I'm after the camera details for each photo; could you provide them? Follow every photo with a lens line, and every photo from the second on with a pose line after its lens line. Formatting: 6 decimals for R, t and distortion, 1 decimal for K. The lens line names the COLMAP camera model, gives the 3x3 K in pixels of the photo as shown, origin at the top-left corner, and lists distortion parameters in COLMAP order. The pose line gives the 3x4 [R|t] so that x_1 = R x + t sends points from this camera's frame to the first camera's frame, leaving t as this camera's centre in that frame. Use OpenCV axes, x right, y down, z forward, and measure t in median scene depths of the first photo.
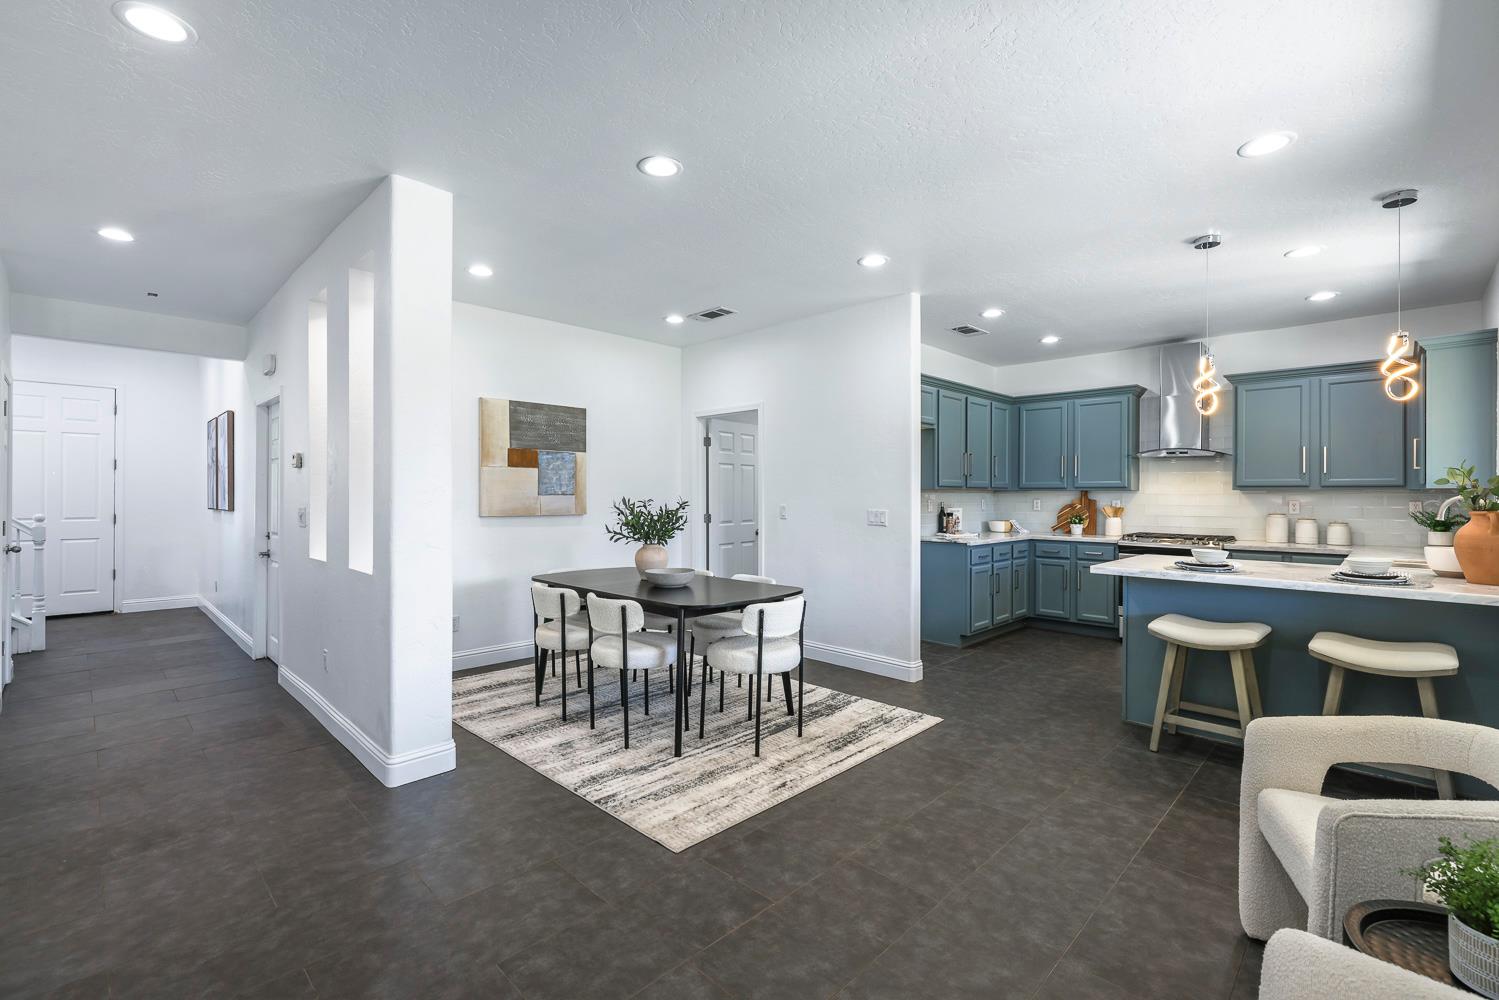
lens RADIAL K [[663.7, 0, 747.1], [0, 663.7, 495.7], [0, 0, 1]] dist [-0.000324, 0.002142]
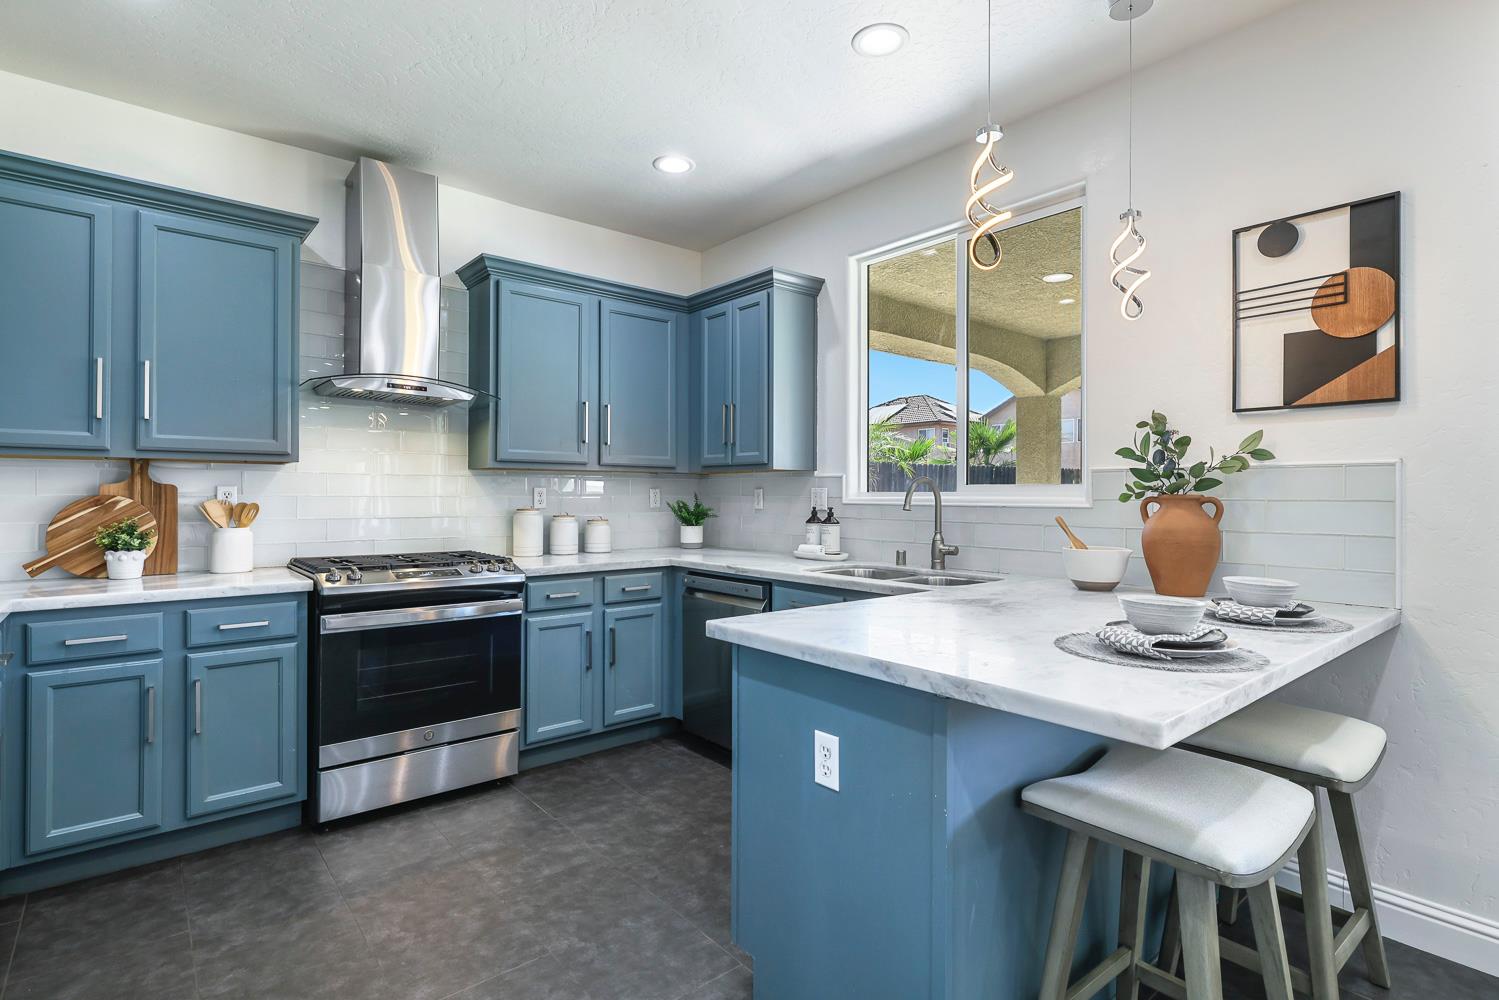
lens RADIAL K [[741.0, 0, 752.3], [0, 741.0, 494.6], [0, 0, 1]] dist [0.001356, -0.000353]
pose [[0.092025, -0.002275, 0.995754, 0.152623], [-0.004520, 0.999986, 0.002703, 0.011562], [-0.995746, -0.004750, 0.092014, 0.784298]]
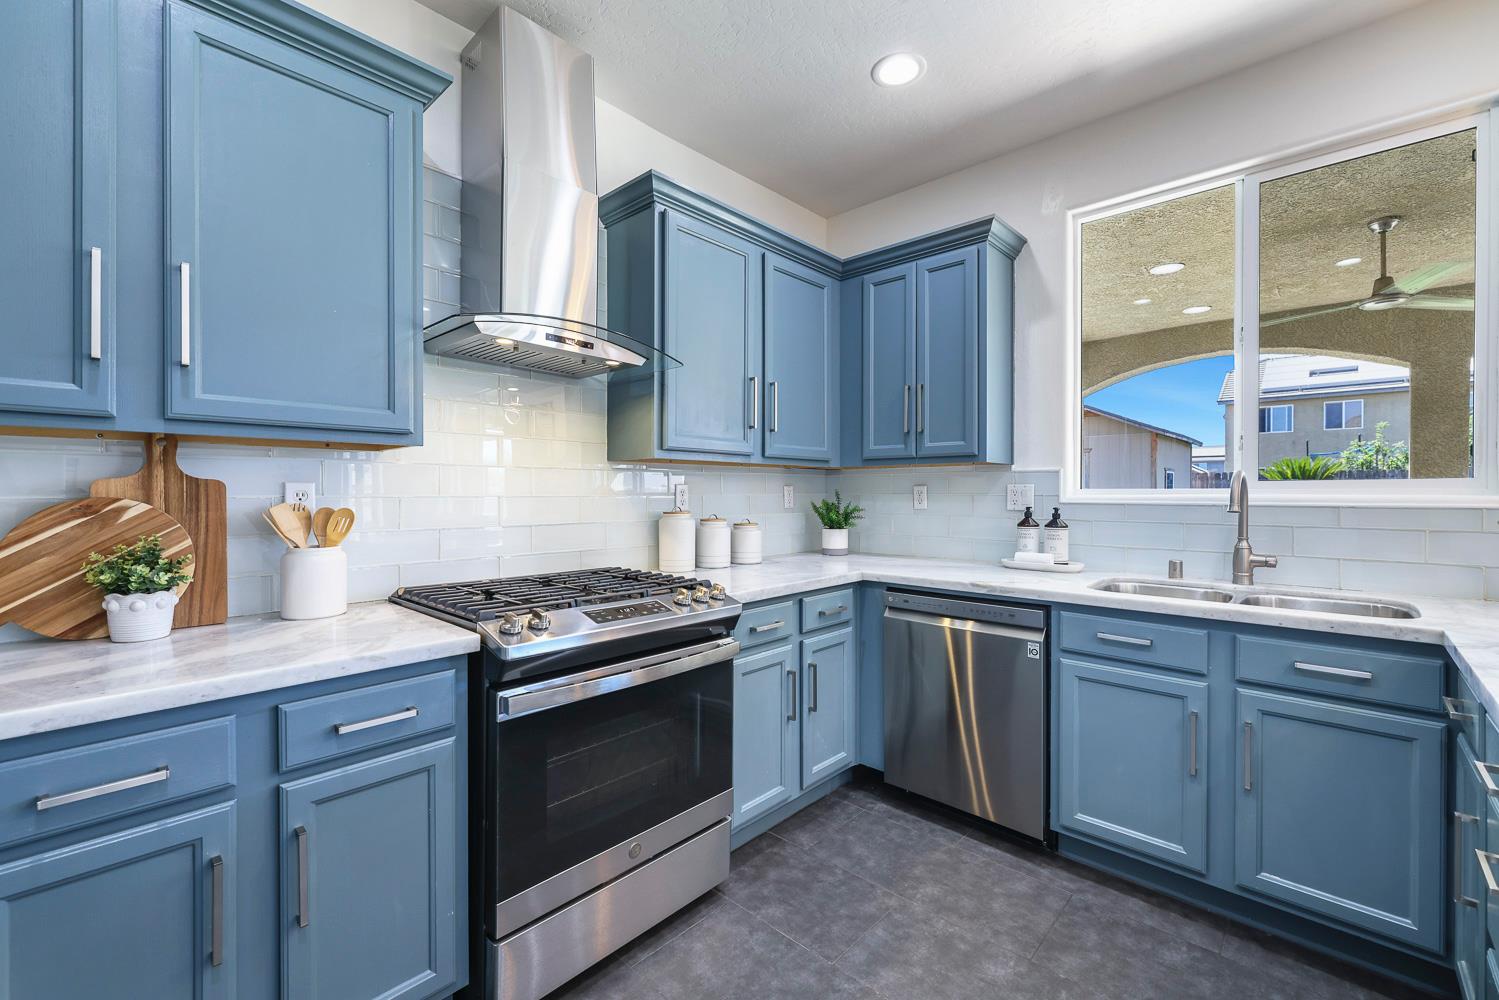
lens RADIAL K [[628.7, 0, 750.2], [0, 628.7, 494.8], [0, 0, 1]] dist [-0.000934, 0.001267]
pose [[-0.029930, -0.007213, 0.999526, 0.362448], [-0.001839, 0.999973, 0.007161, 0.011898], [-0.999550, -0.001624, -0.029942, 1.025486]]
